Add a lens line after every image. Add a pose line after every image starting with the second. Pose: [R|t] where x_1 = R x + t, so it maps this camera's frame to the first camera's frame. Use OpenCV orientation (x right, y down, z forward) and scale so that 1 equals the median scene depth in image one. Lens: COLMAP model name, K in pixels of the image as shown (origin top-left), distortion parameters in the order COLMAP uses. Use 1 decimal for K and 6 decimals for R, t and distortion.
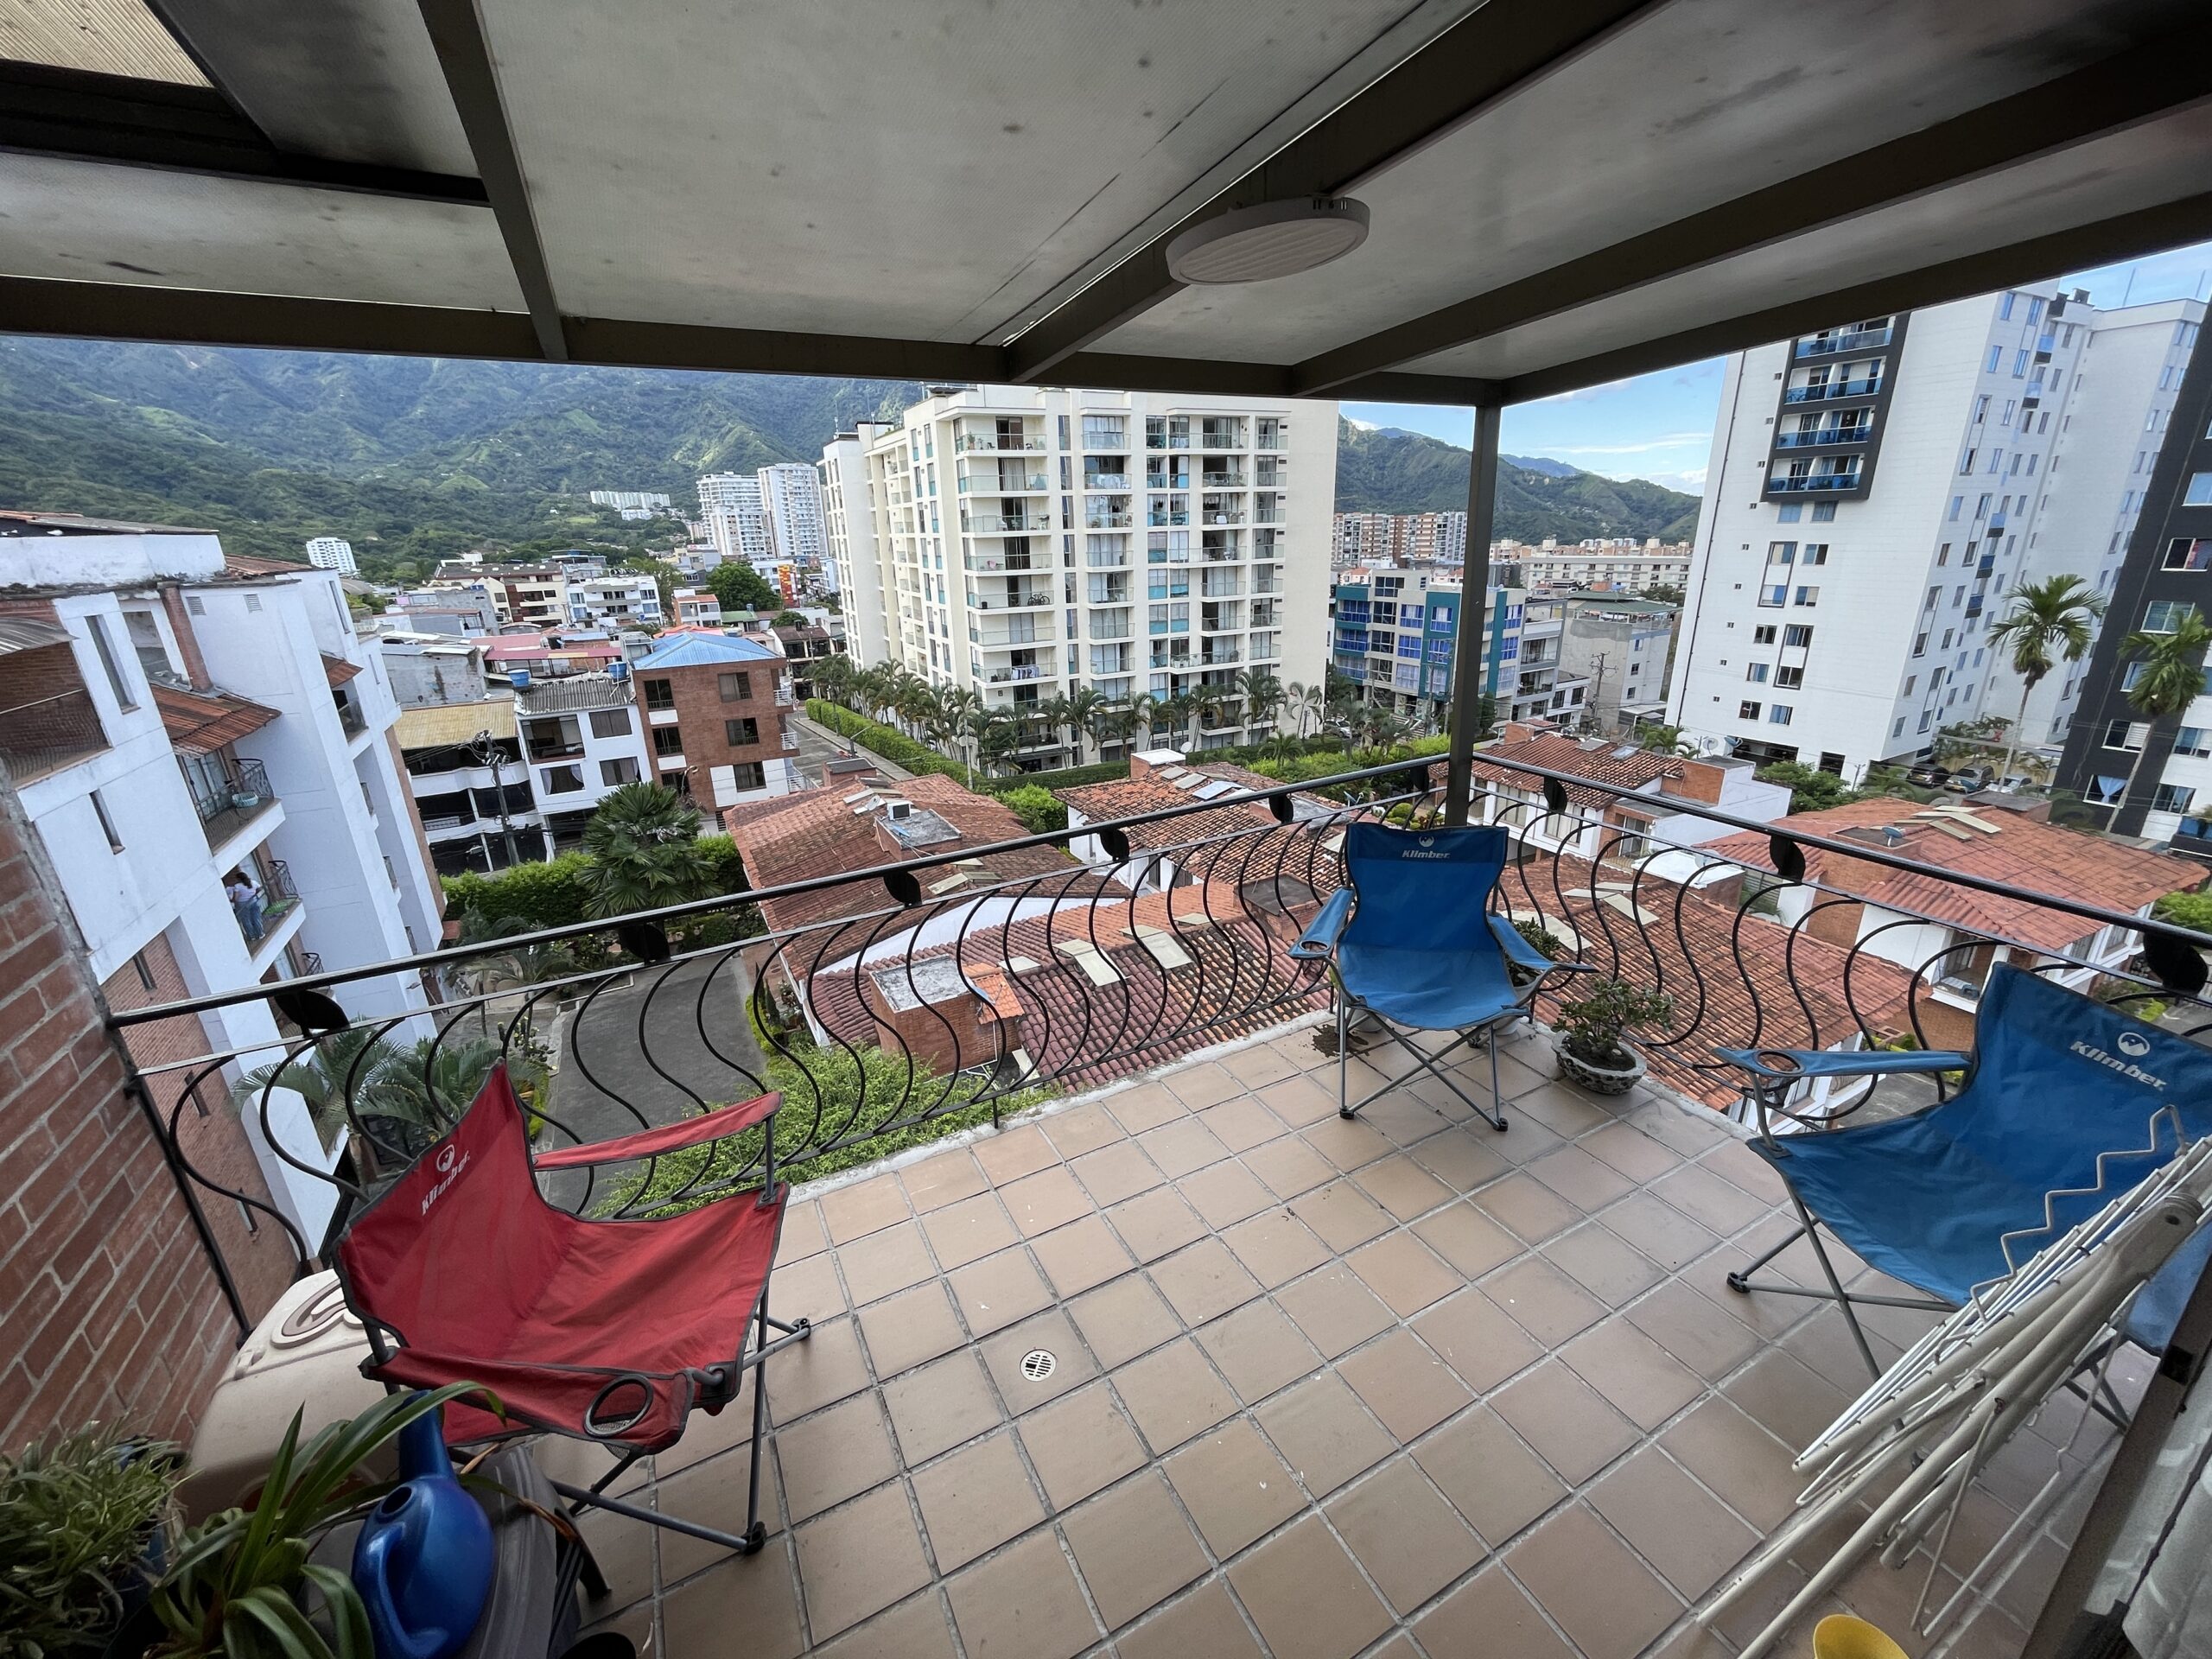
lens RADIAL K [[894.1, 0, 1112.7], [0, 894.1, 832.2], [0, 0, 1]] dist [-0.003145, 0.000170]
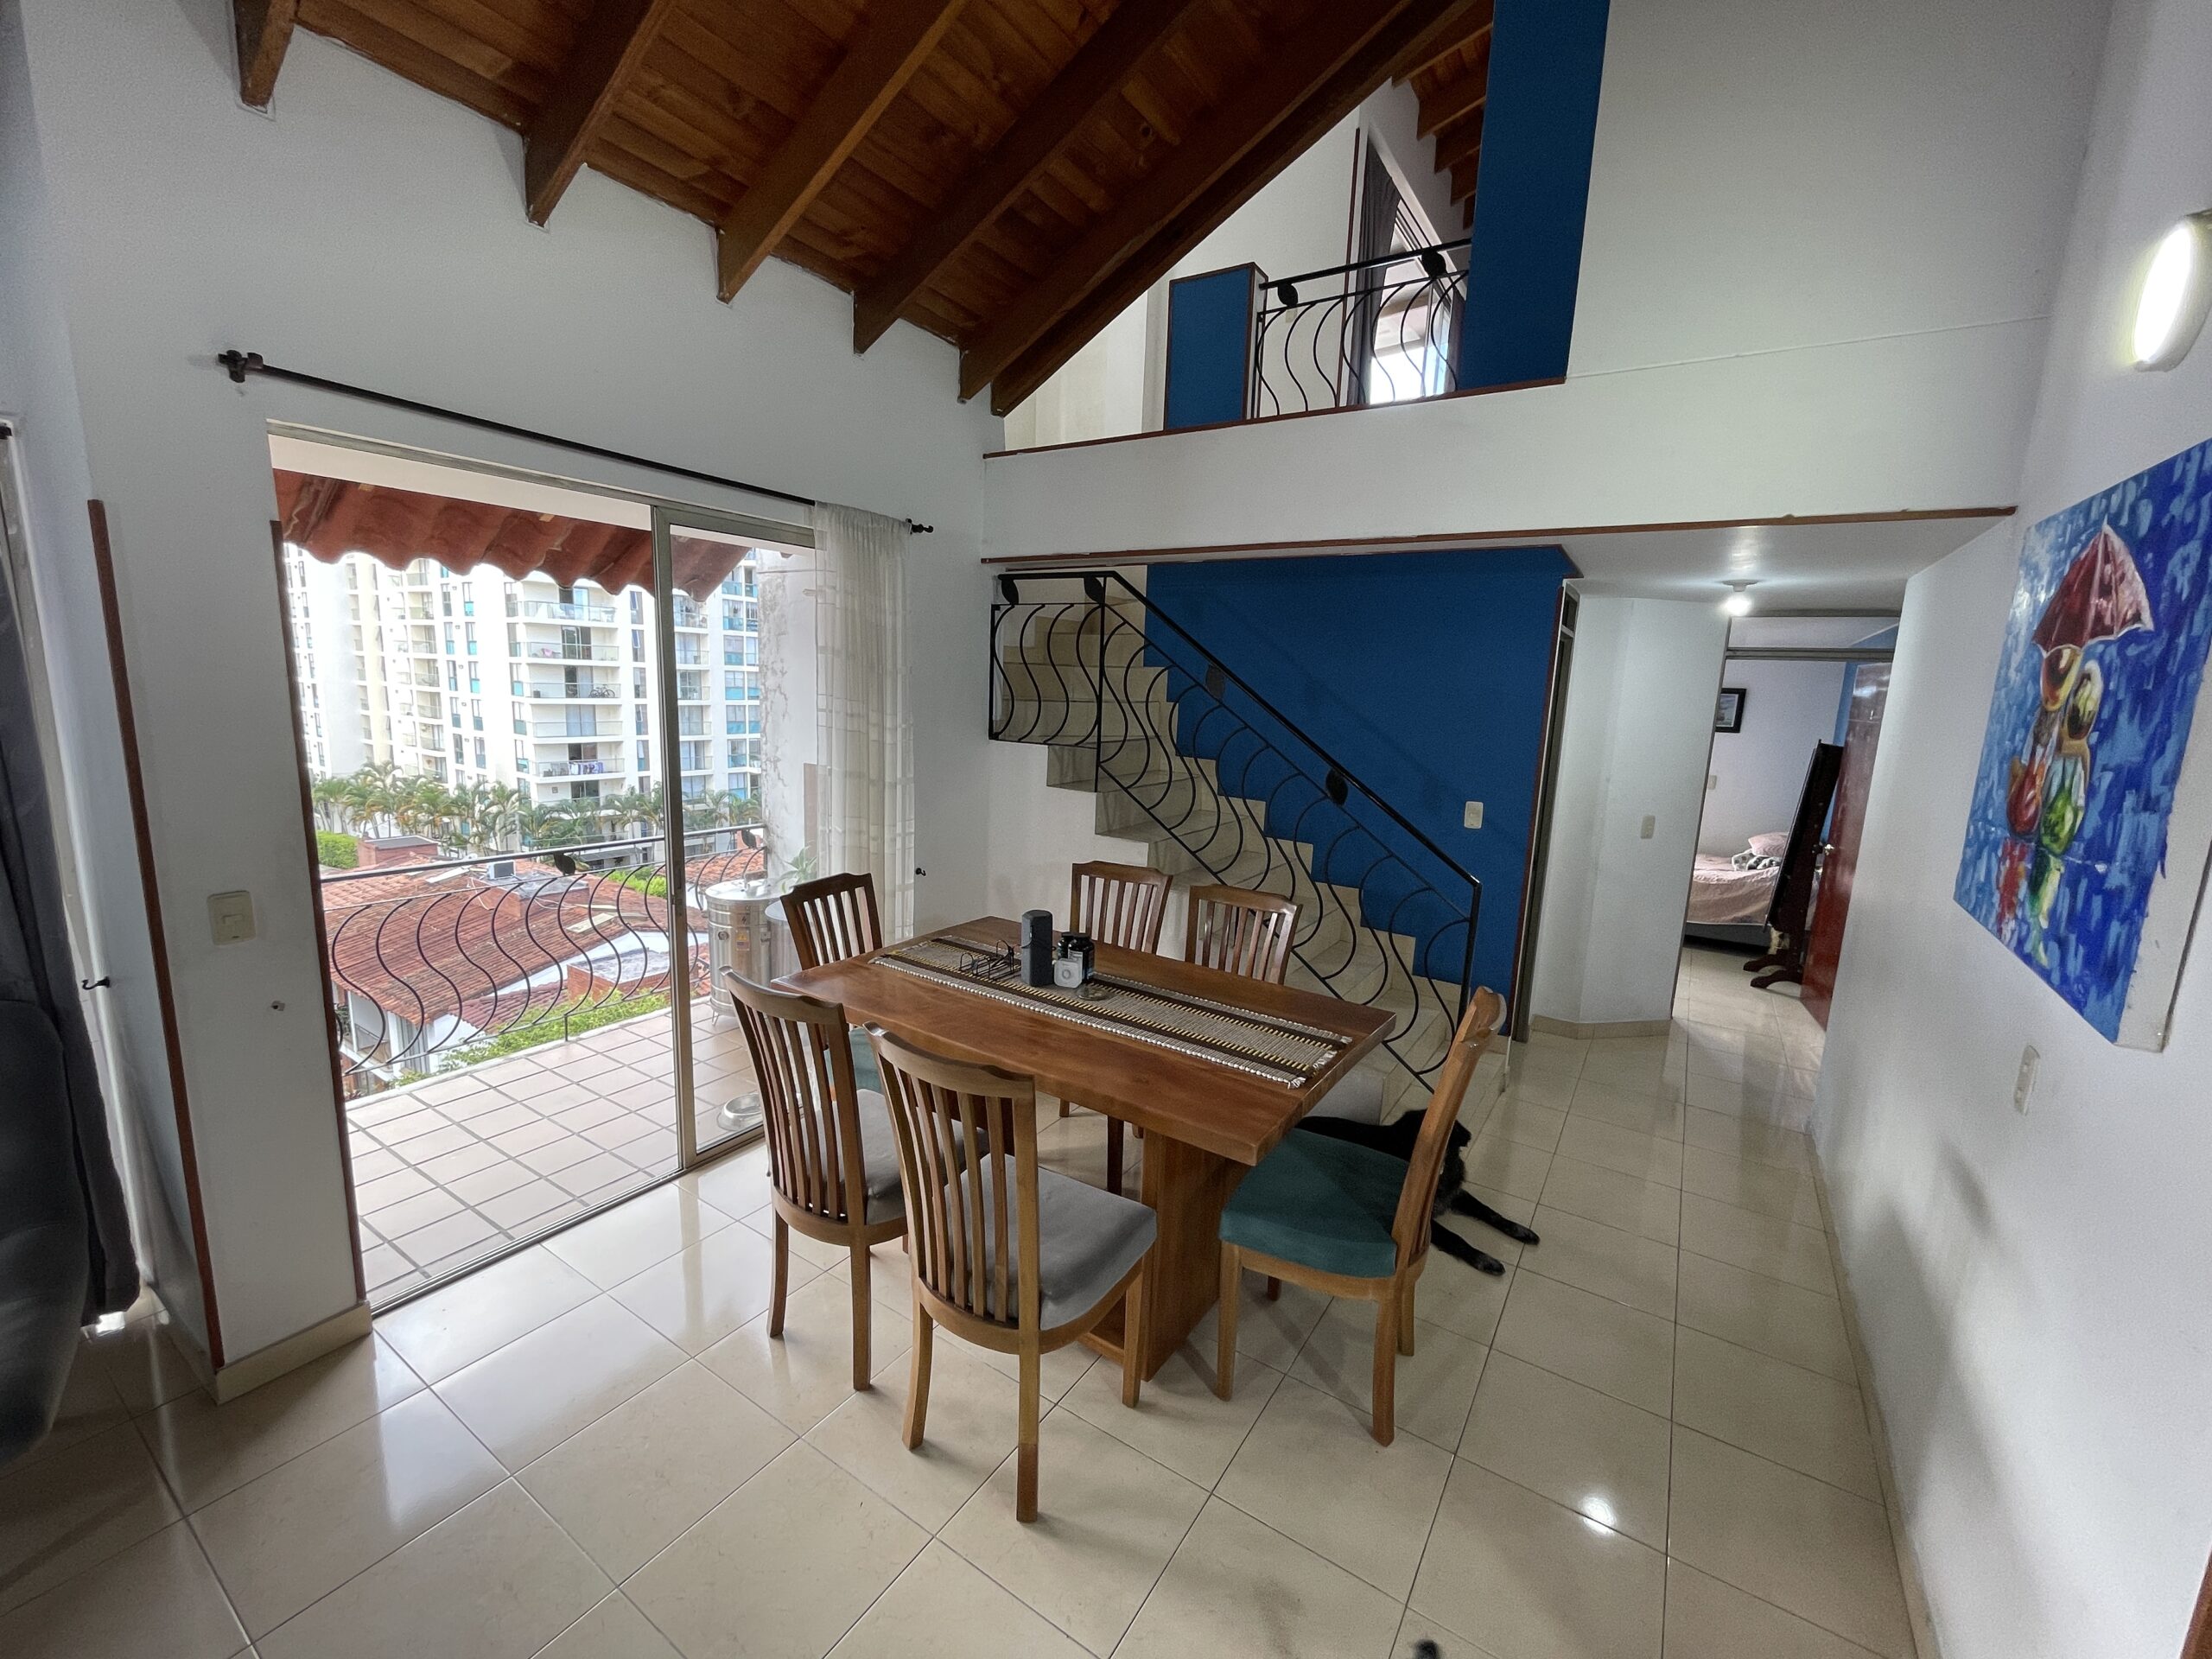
lens RADIAL K [[894.1, 0, 1108.7], [0, 894.1, 832.2], [0, 0, 1]] dist [-0.003145, 0.000170]
pose [[0.876756, -0.019401, 0.480544, -0.066774], [0.095011, 0.986481, -0.133521, 0.061970], [-0.471457, 0.162723, 0.866747, -0.053167]]
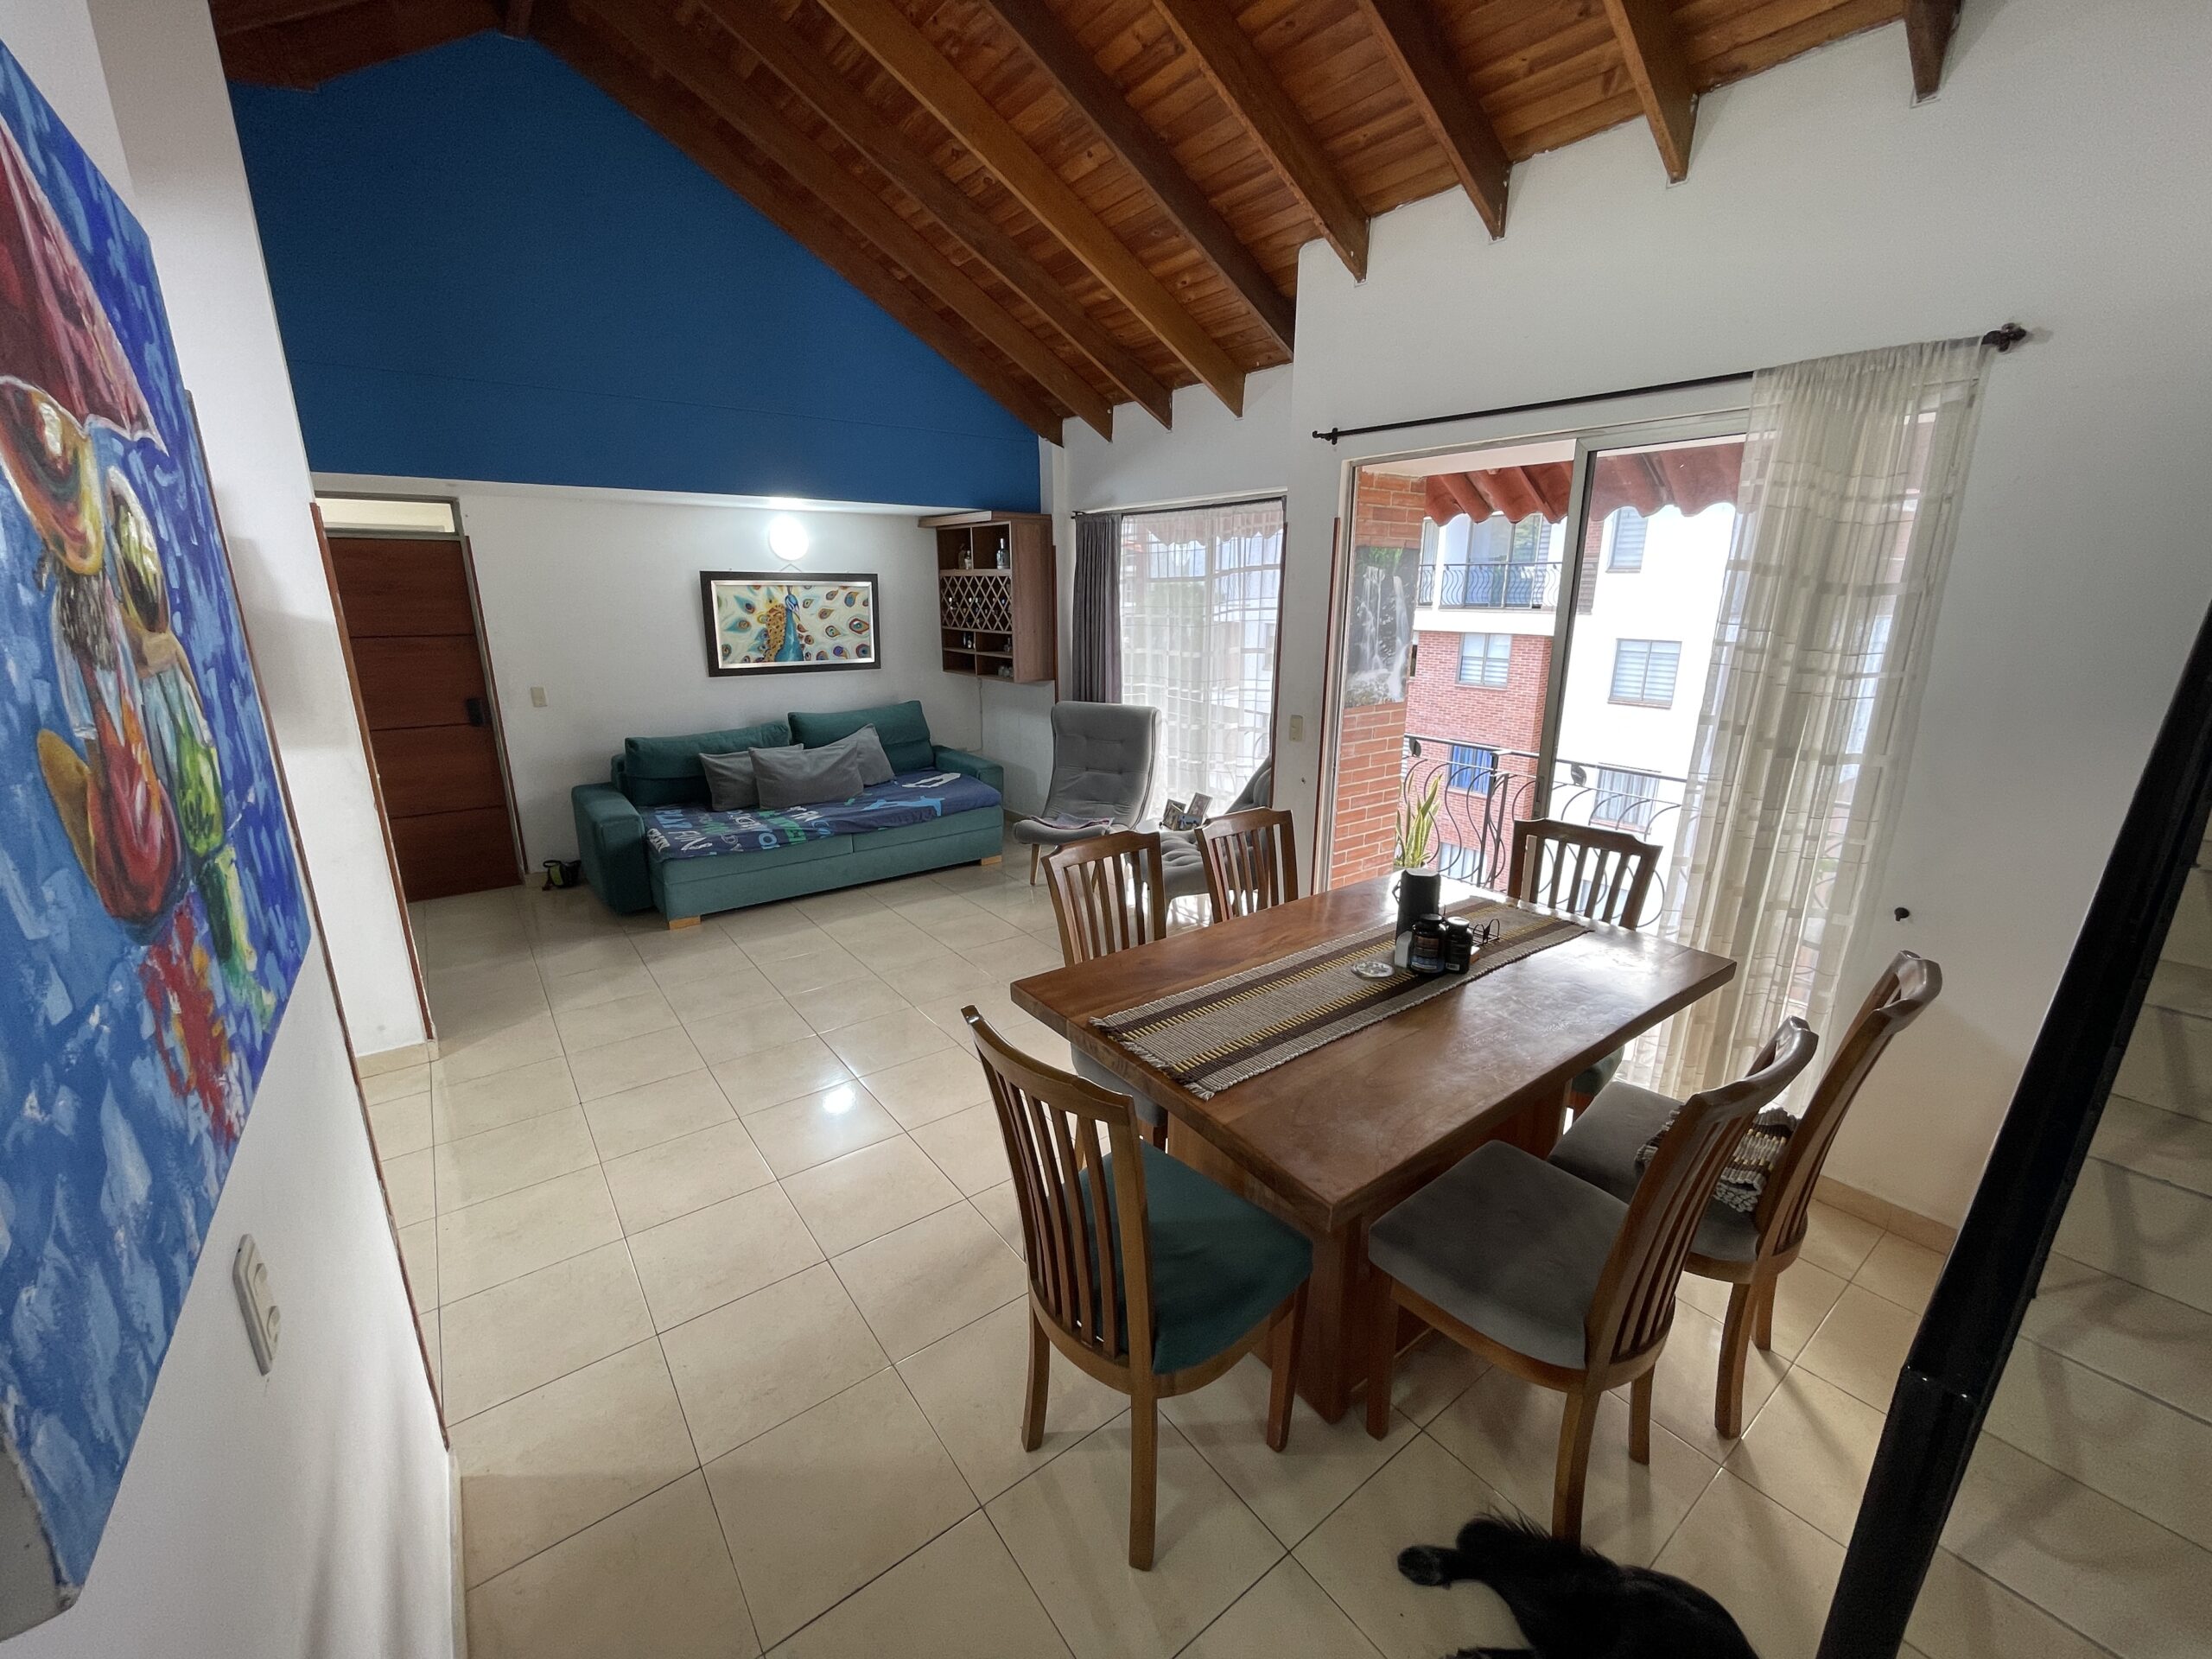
lens RADIAL K [[894.1, 0, 1101.6], [0, 894.1, 831.9], [0, 0, 1]] dist [-0.003145, 0.000170]
pose [[0.146292, 0.286549, -0.946831, 0.953071], [-0.324231, 0.918147, 0.227772, -0.098171], [0.934598, 0.273671, 0.227226, 0.326892]]
